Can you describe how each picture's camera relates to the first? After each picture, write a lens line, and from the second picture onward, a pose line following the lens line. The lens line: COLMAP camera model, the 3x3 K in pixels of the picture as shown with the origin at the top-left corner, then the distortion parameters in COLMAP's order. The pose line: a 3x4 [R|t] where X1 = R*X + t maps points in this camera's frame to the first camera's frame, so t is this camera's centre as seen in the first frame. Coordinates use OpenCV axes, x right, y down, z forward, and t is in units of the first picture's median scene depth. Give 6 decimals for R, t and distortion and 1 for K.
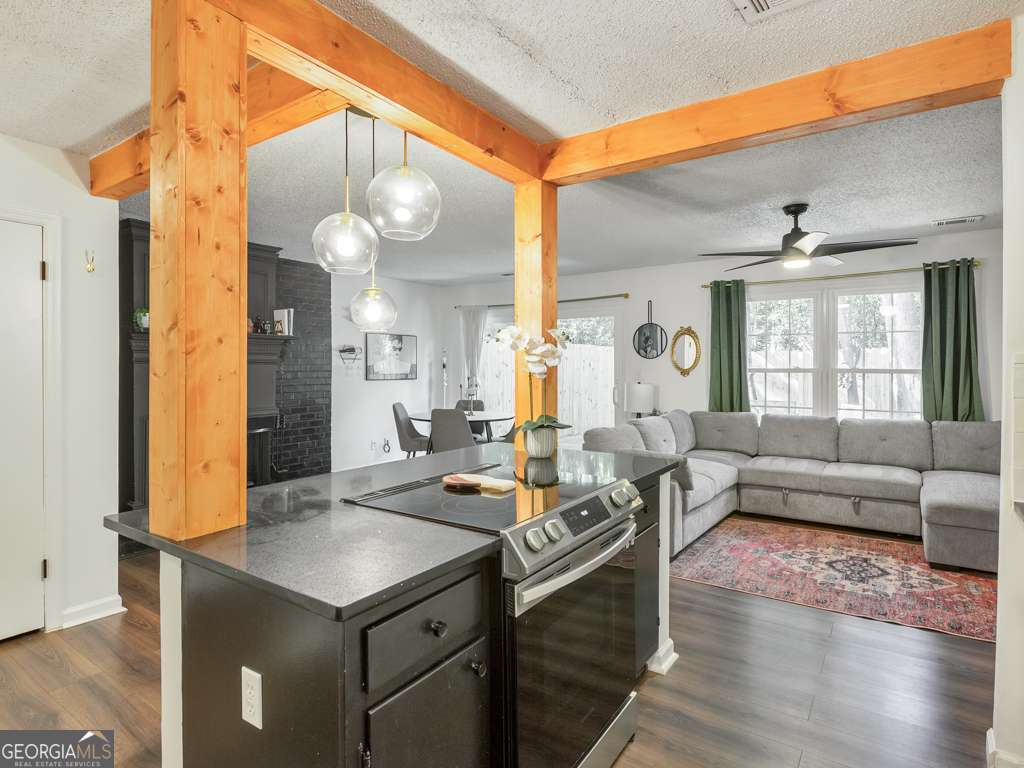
lens RADIAL K [[554.9, 0, 513.5], [0, 554.9, 366.7], [0, 0, 1]] dist [-0.005418, -0.000695]
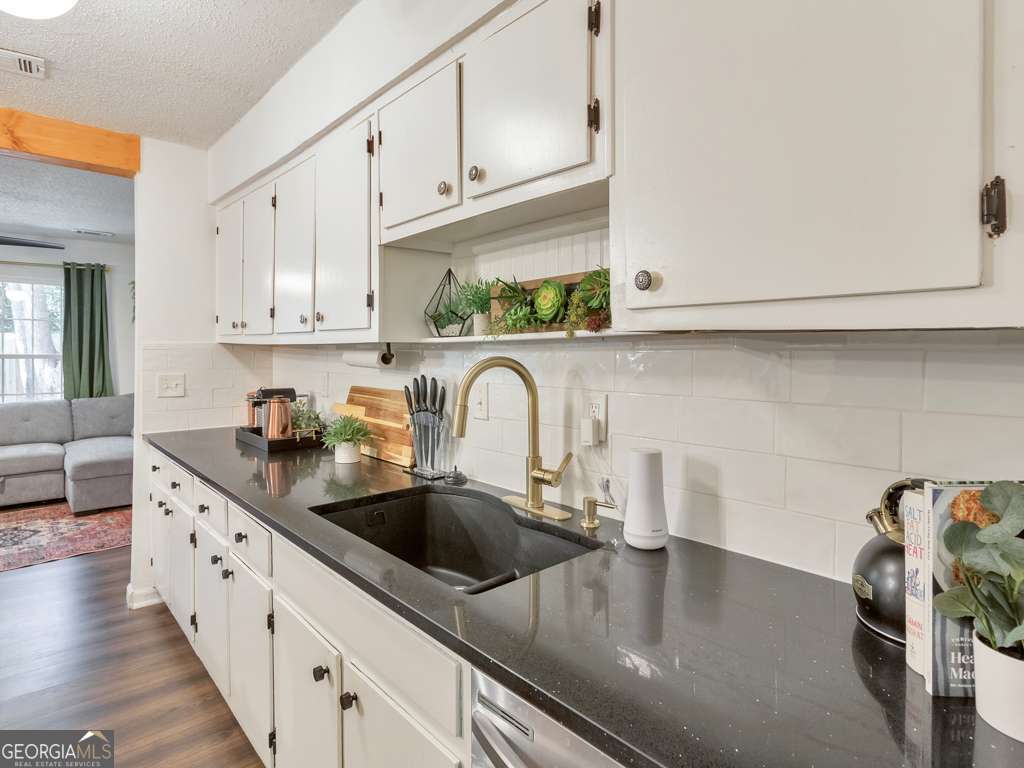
lens RADIAL K [[558.9, 0, 515.9], [0, 558.9, 354.8], [0, 0, 1]] dist [-0.004708, -0.000733]
pose [[0.226181, -0.001591, 0.974084, -0.212007], [0.000441, 0.999999, 0.001531, 0.004735], [-0.974085, 0.000083, 0.226181, -0.213759]]
